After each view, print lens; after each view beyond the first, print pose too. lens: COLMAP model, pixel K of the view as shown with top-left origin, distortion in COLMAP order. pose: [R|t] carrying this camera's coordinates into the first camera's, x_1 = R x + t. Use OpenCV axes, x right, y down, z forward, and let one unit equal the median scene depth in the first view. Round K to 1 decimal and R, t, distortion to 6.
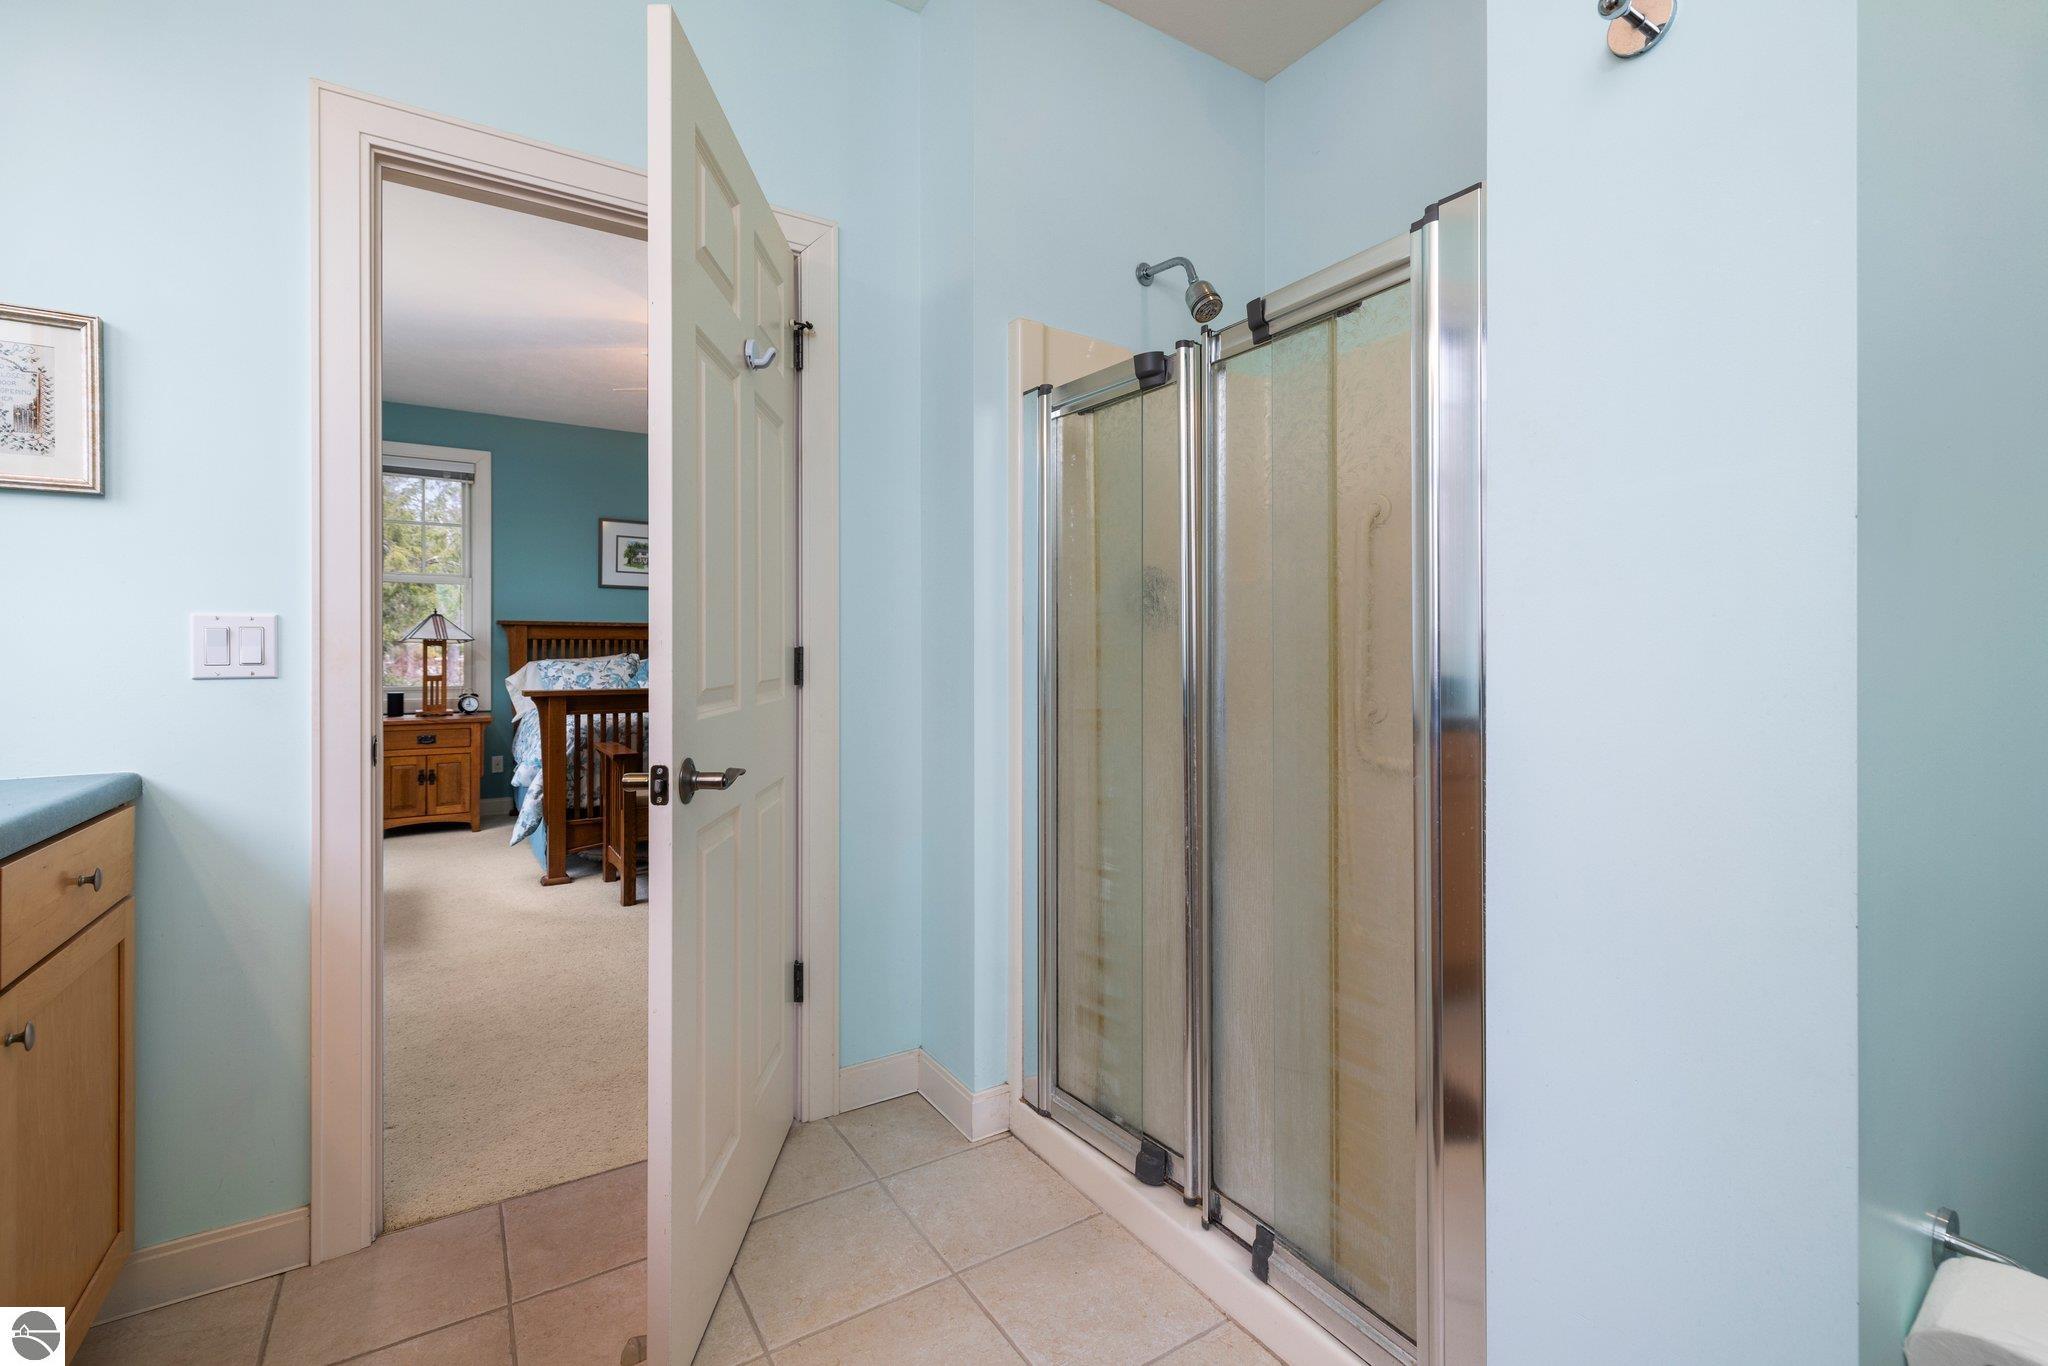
lens RADIAL K [[881.9, 0, 1014.4], [0, 881.9, 655.5], [0, 0, 1]] dist [-0.001008, -0.000075]
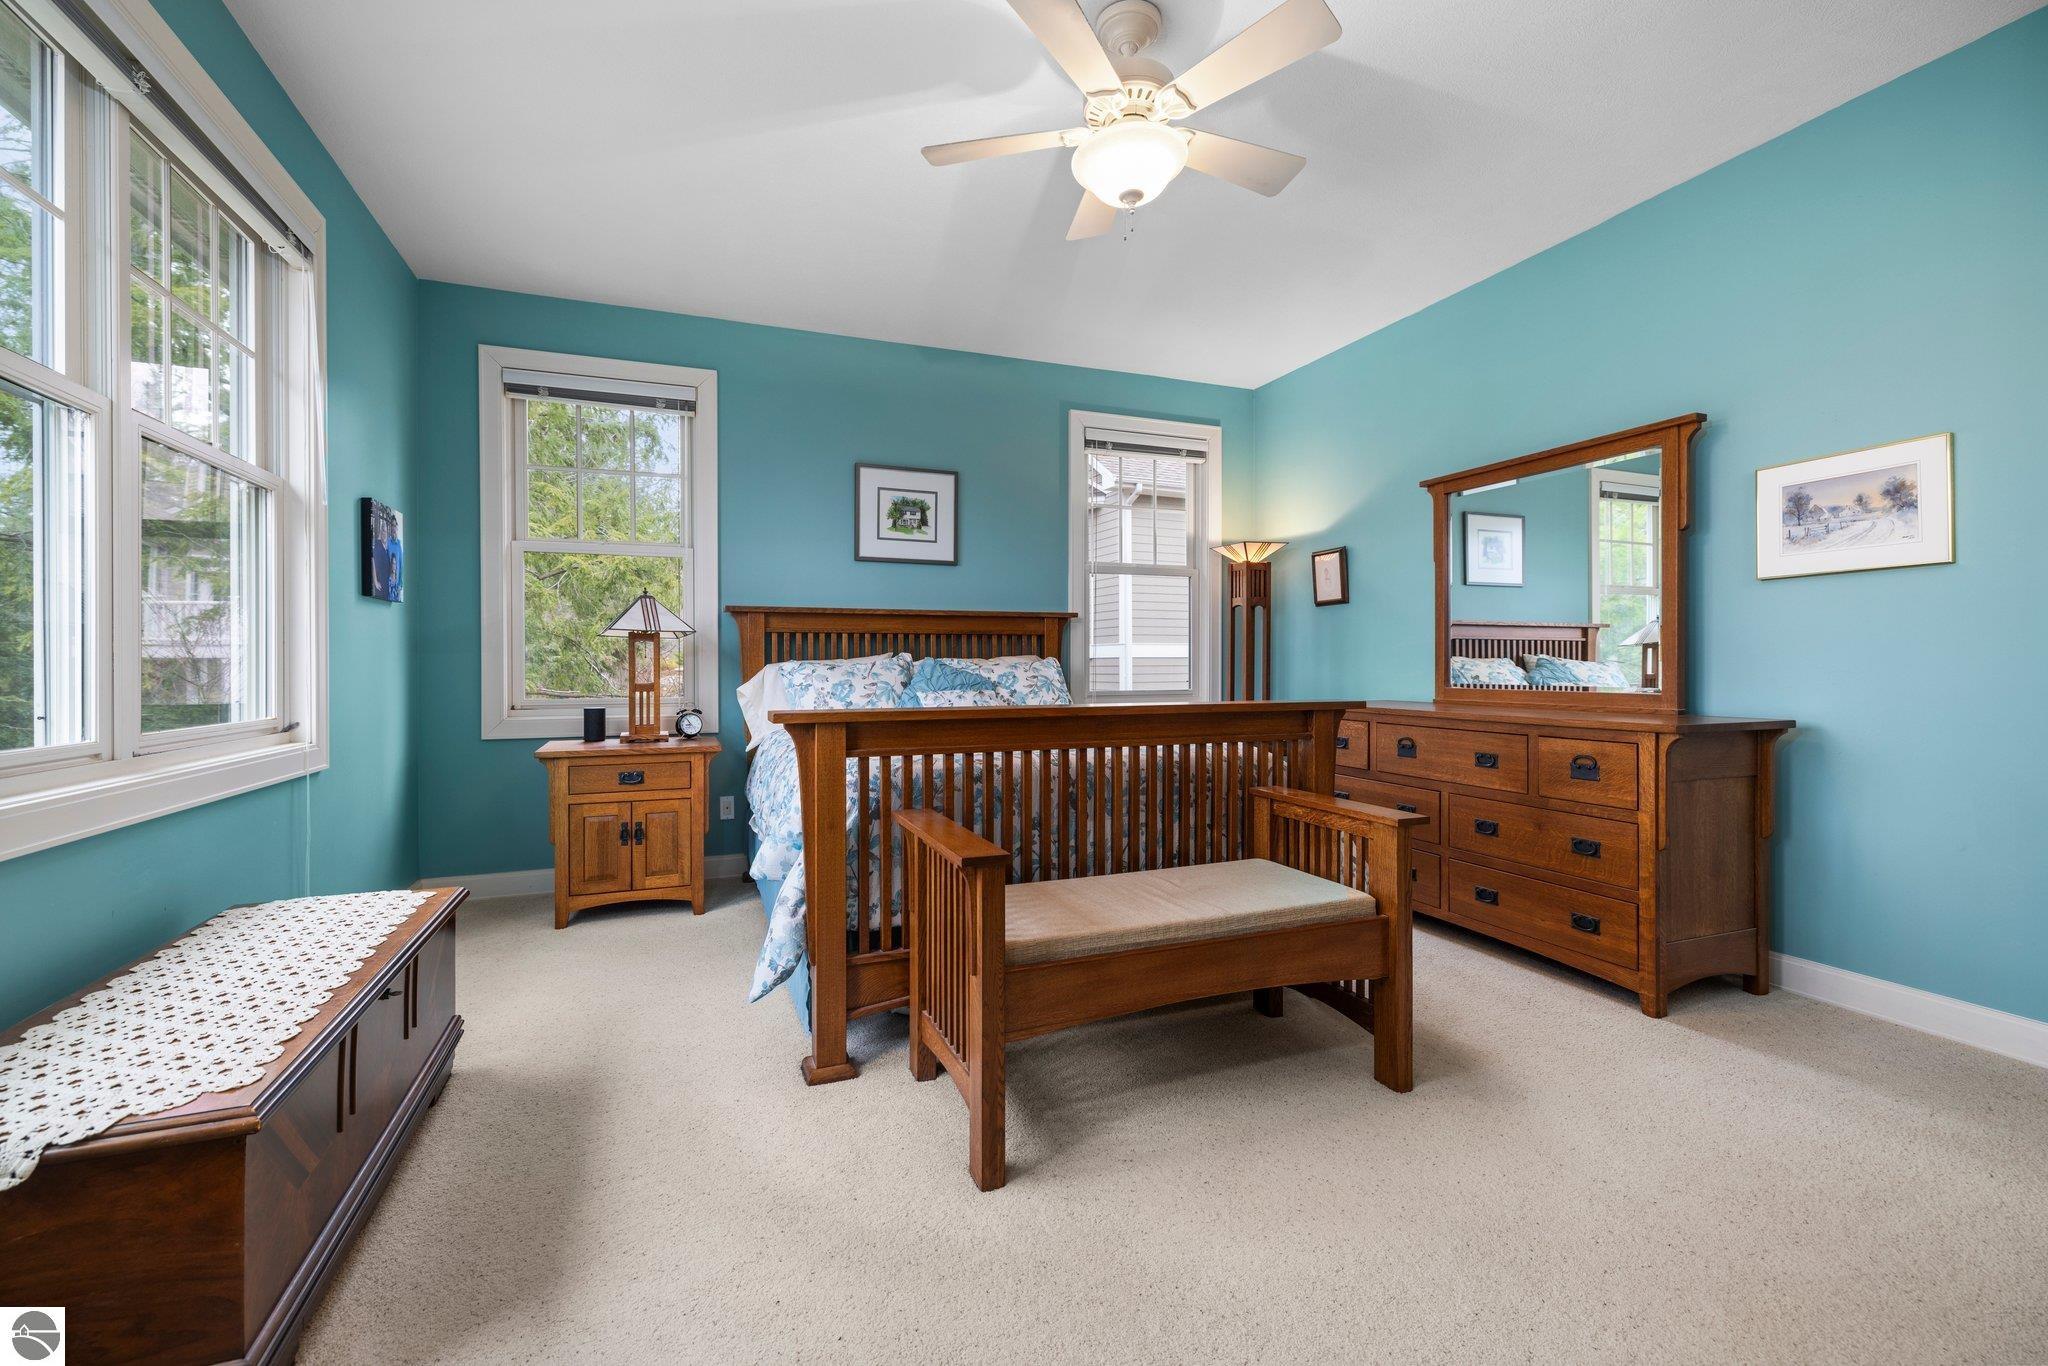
lens RADIAL K [[881.9, 0, 1026.4], [0, 881.9, 674.1], [0, 0, 1]] dist [-0.001008, -0.000075]
pose [[0.979632, 0.000277, -0.200801, -0.224767], [0.001537, 0.999959, 0.008880, 0.009883], [0.200795, -0.009007, 0.979592, 0.382735]]
